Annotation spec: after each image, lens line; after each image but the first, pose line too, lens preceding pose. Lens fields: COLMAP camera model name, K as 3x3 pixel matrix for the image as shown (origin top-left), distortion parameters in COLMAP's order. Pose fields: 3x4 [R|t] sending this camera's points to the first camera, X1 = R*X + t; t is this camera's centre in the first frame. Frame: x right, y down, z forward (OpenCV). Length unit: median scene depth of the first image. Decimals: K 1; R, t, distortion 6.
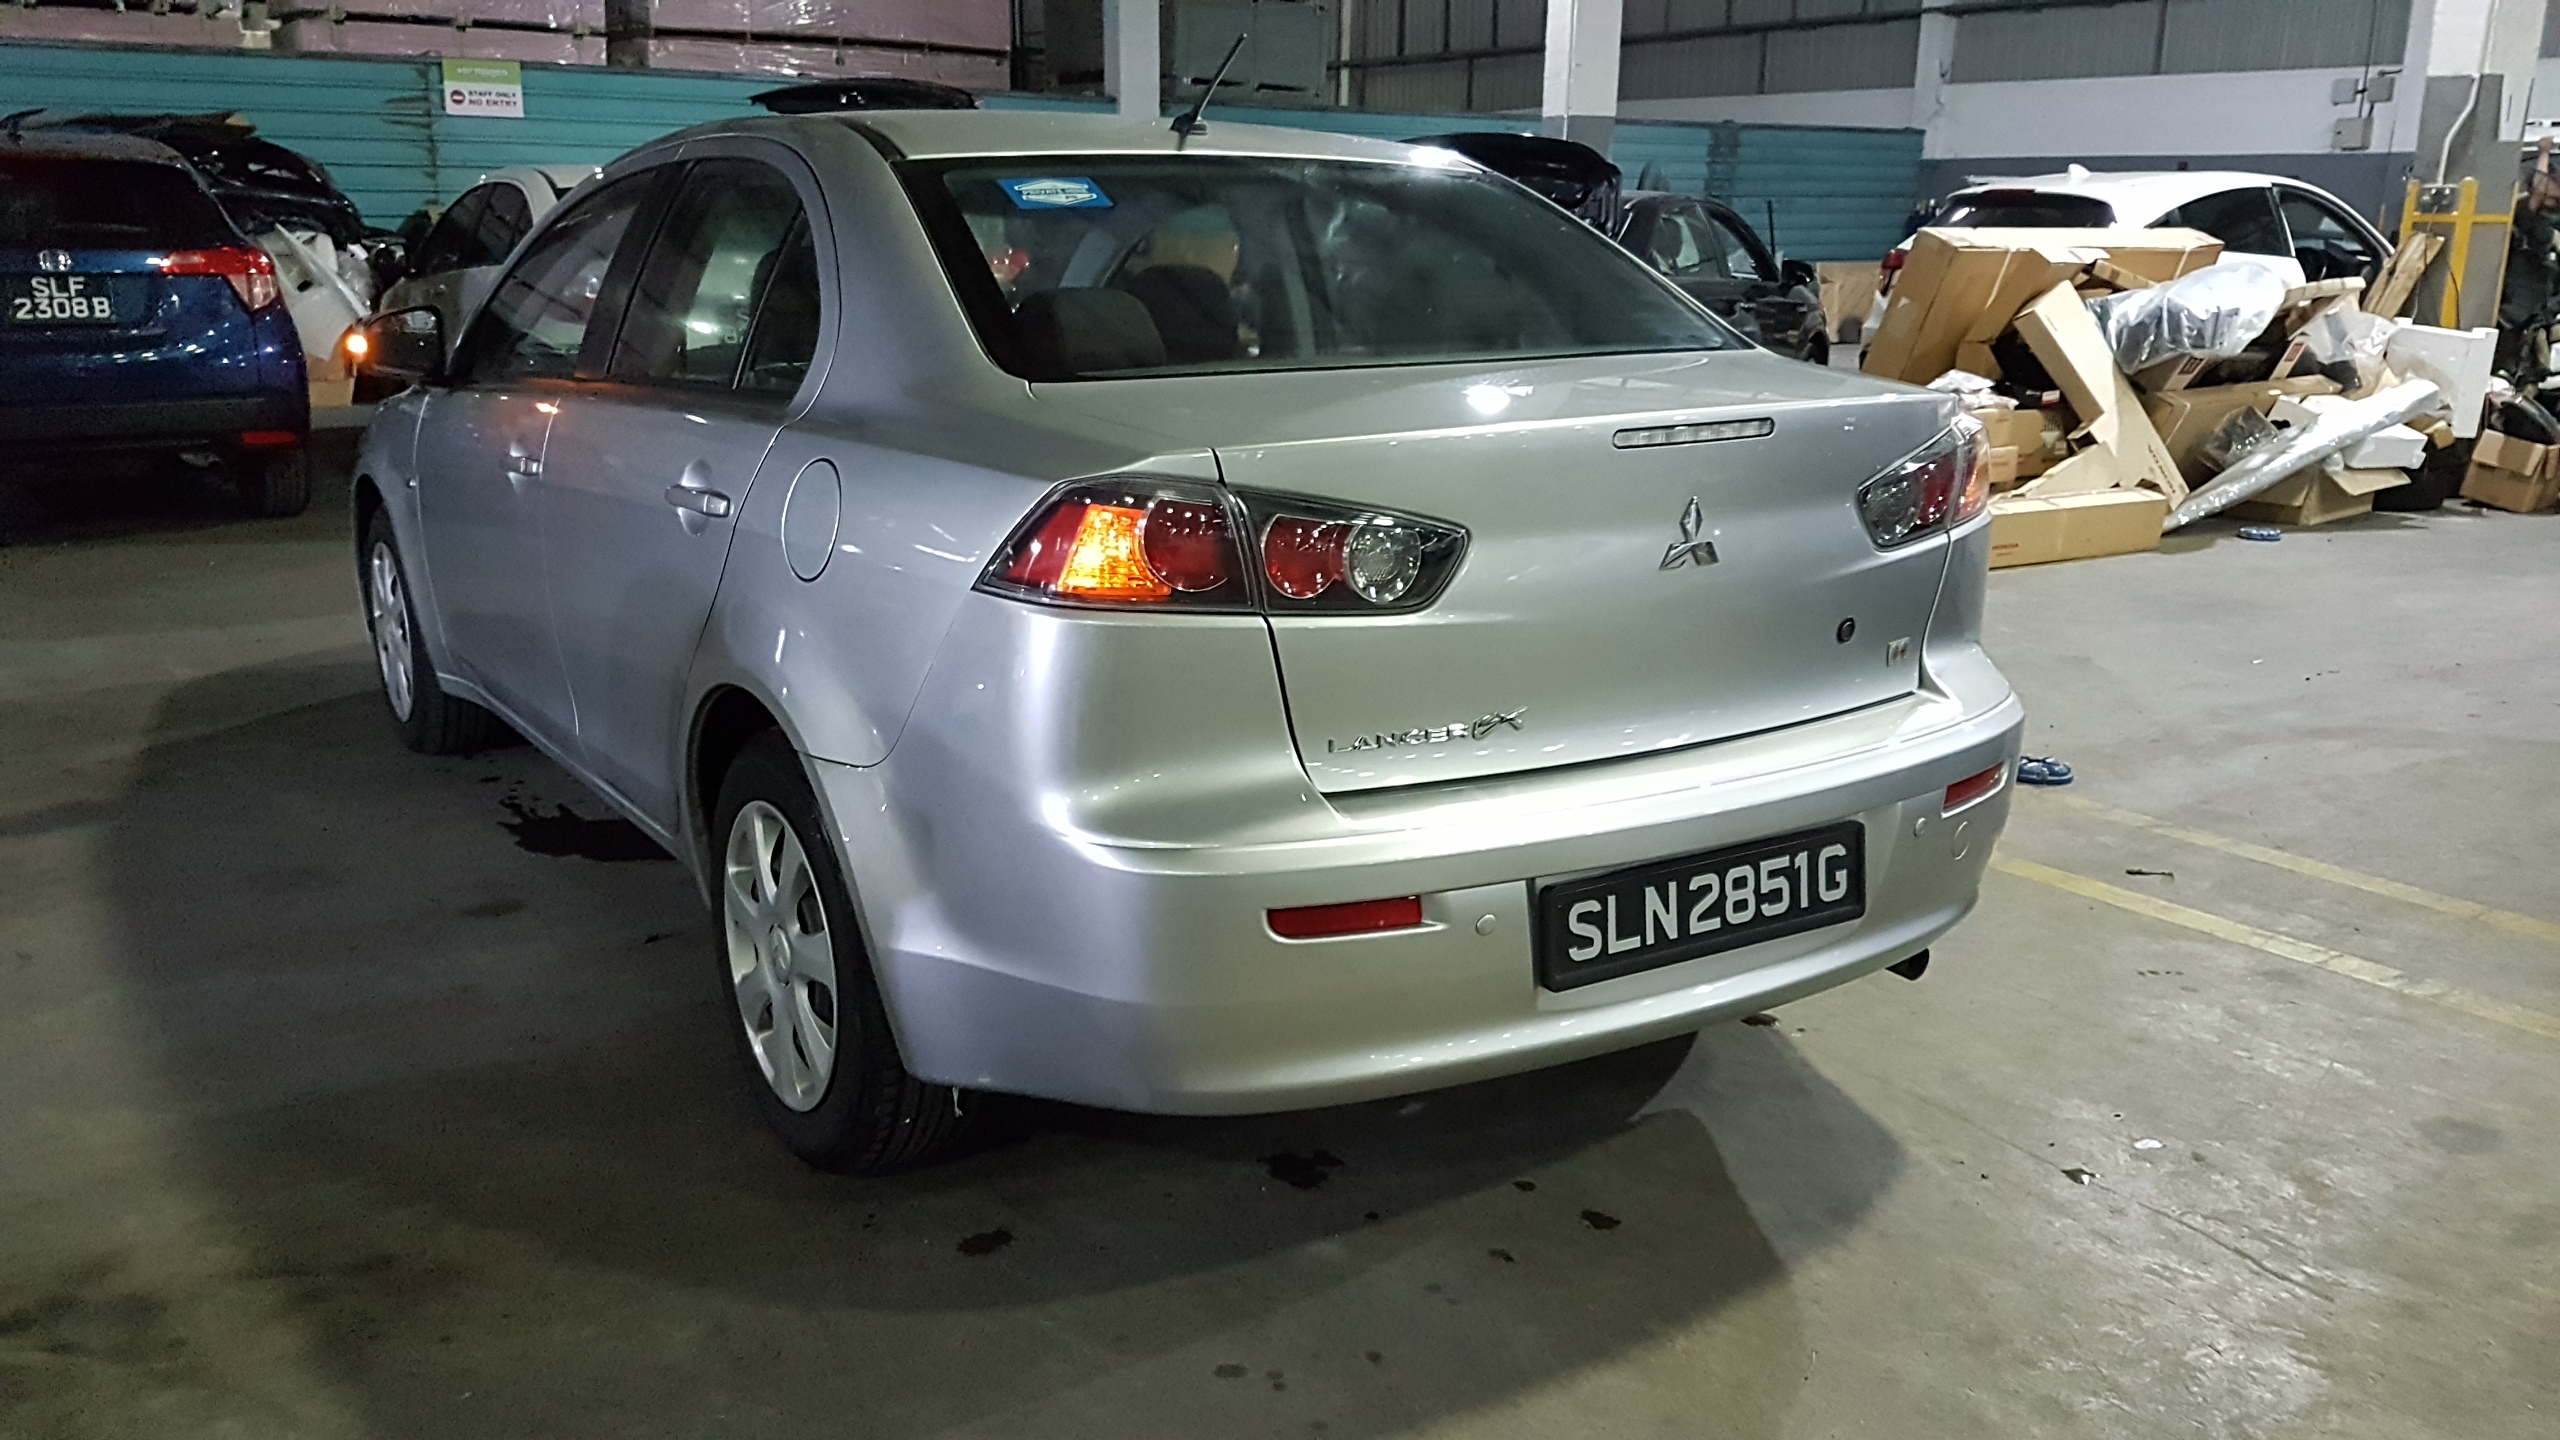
lens RADIAL K [[1986.5, 0, 1269.7], [0, 1986.5, 677.1], [0, 0, 1]] dist [0.169496, -0.234415]
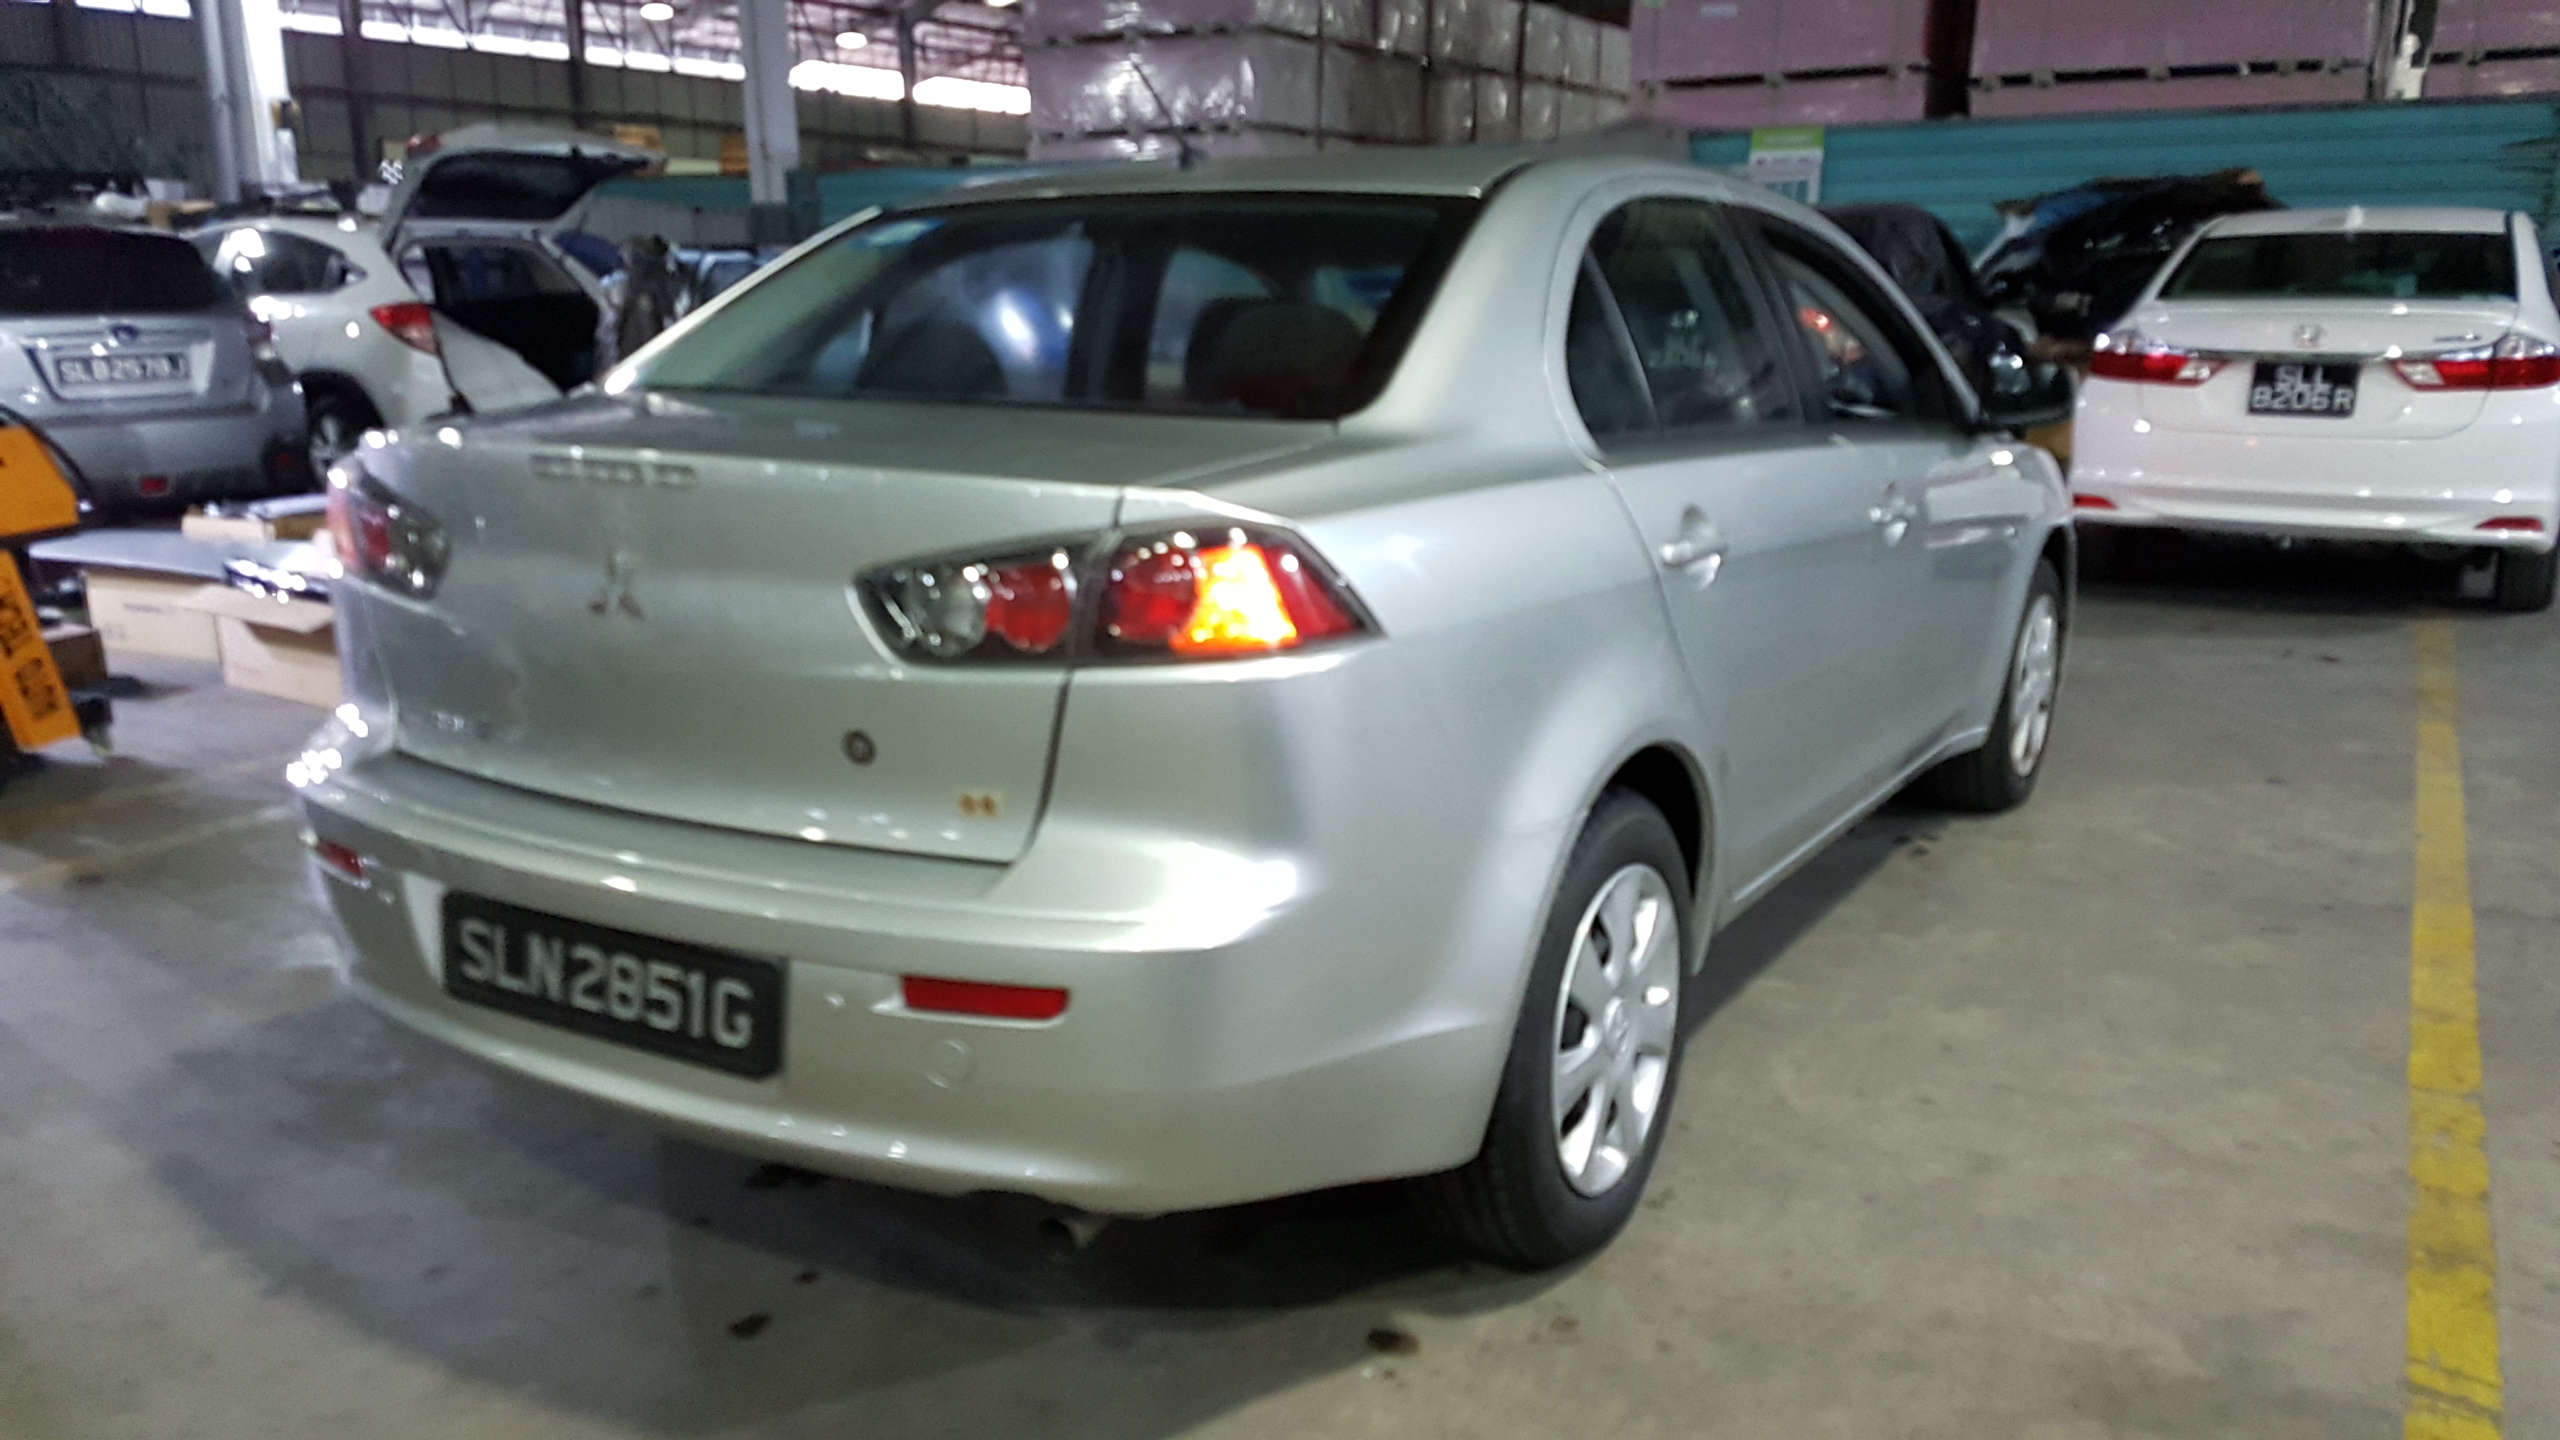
lens RADIAL K [[1986.5, 0, 1269.7], [0, 1986.5, 677.1], [0, 0, 1]] dist [0.169496, -0.234415]
pose [[0.438901, 0.170747, -0.882163, 1.137915], [-0.195632, 0.976385, 0.091652, -0.168044], [0.876980, 0.132353, 0.461940, 0.811623]]
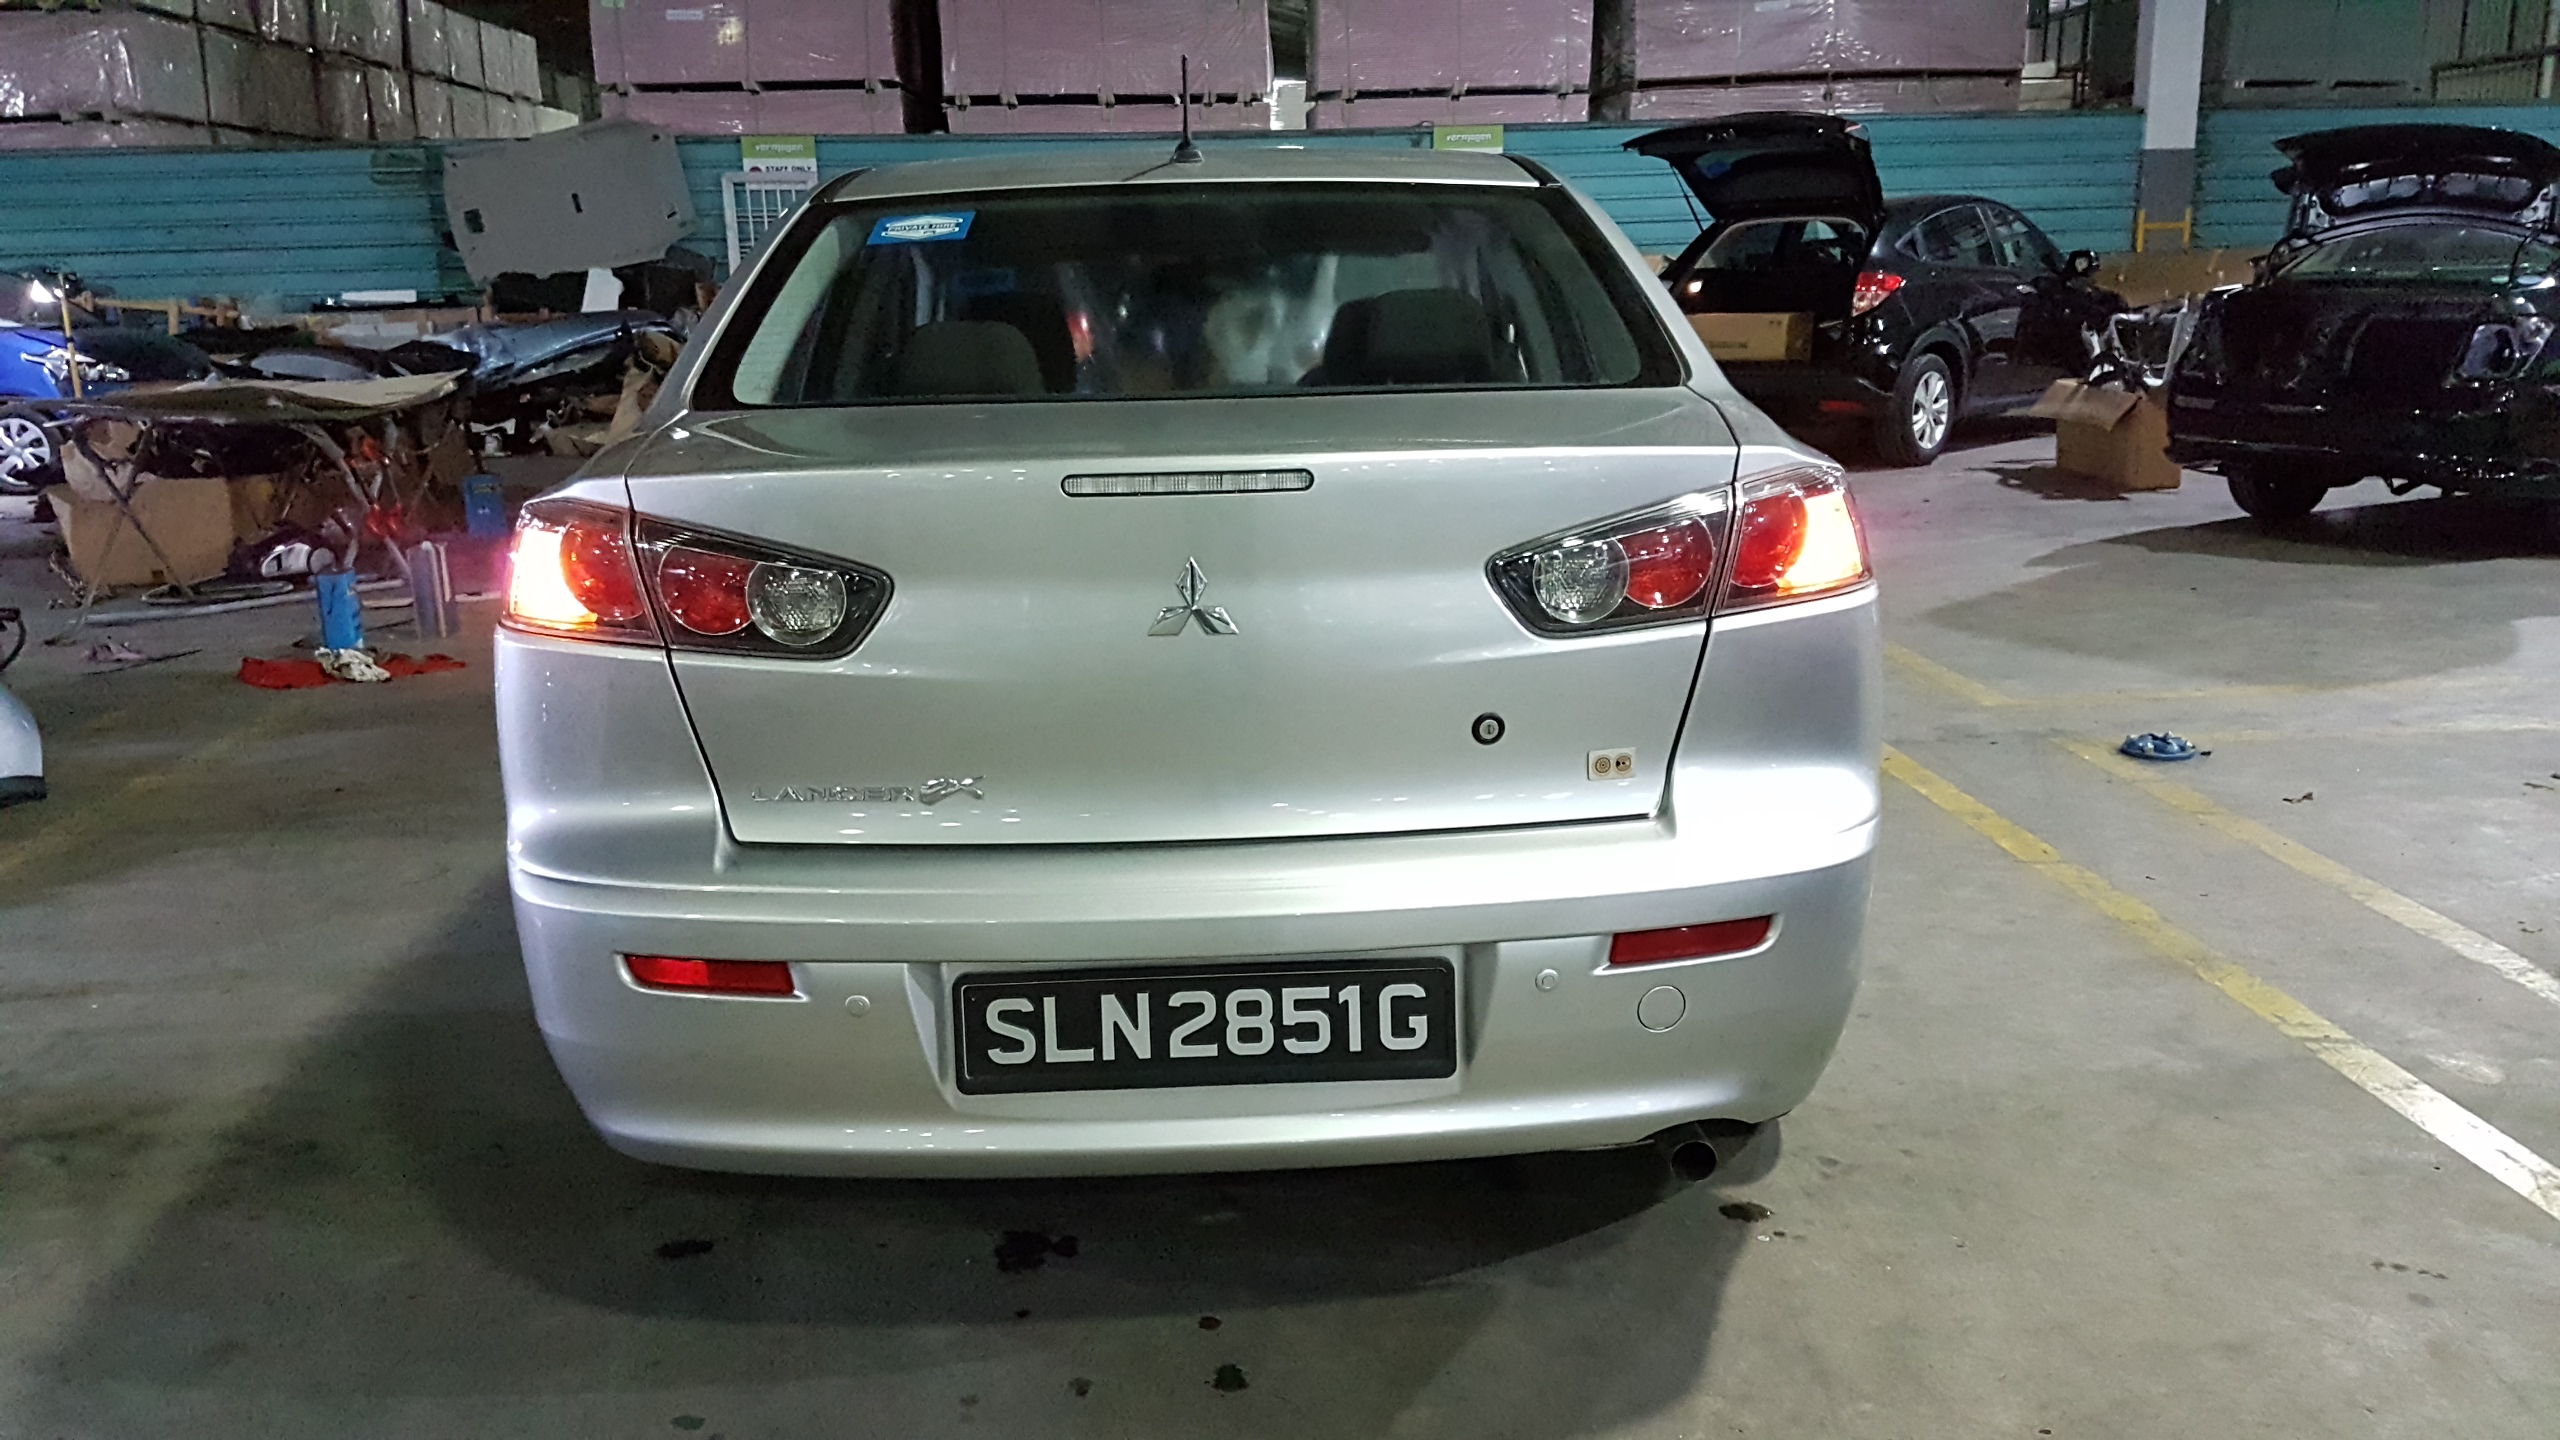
lens RADIAL K [[2010.2, 0, 1293.4], [0, 2010.2, 656.9], [0, 0, 1]] dist [0.139430, -0.237260]
pose [[0.859557, 0.071621, -0.505996, 0.670953], [-0.086797, 0.996205, -0.006440, -0.042308], [0.503614, 0.049454, 0.862512, 0.259643]]
